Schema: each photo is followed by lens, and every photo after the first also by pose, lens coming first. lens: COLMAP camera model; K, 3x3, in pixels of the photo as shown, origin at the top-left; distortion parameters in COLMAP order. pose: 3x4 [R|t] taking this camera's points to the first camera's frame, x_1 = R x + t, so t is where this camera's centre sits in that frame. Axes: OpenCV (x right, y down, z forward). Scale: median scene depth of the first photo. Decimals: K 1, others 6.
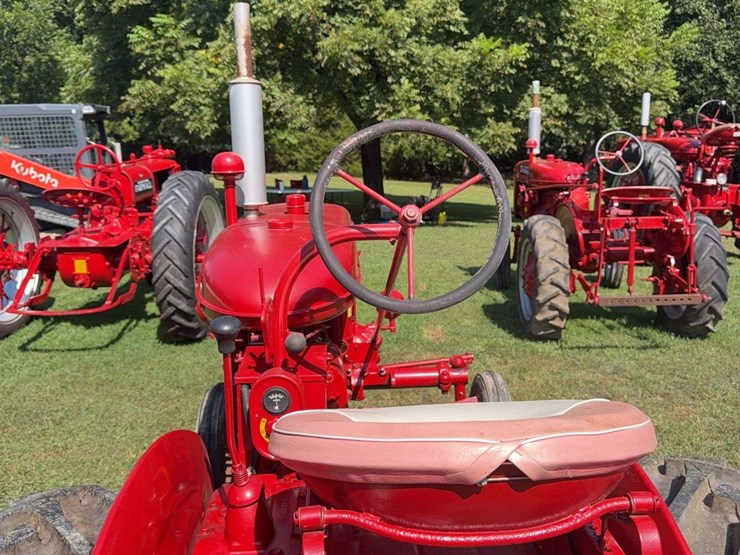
lens RADIAL K [[692.0, 0, 371.5], [0, 692.0, 263.4], [0, 0, 1]] dist [0.085934, -0.142698]
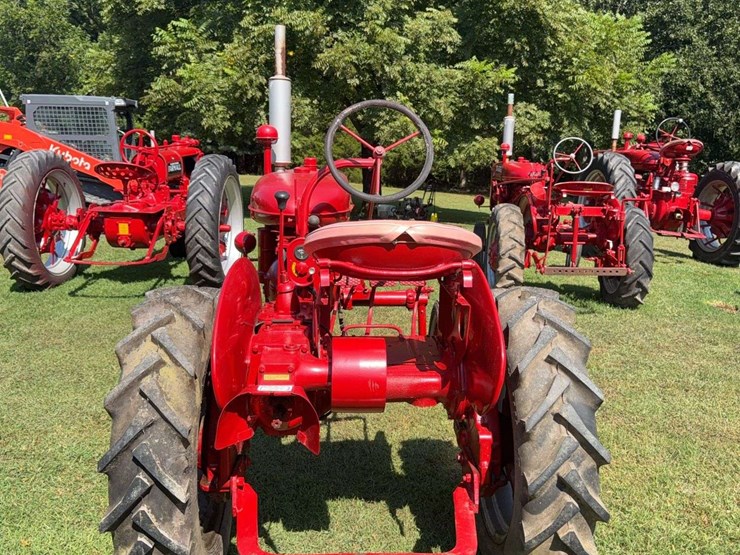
lens RADIAL K [[704.5, 0, 376.2], [0, 704.5, 273.0], [0, 0, 1]] dist [0.152801, -0.312593]
pose [[0.999077, 0.042009, 0.008974, 0.011114], [-0.041937, 0.999088, -0.008028, 0.065813], [-0.009303, 0.007644, 0.999928, -0.217007]]
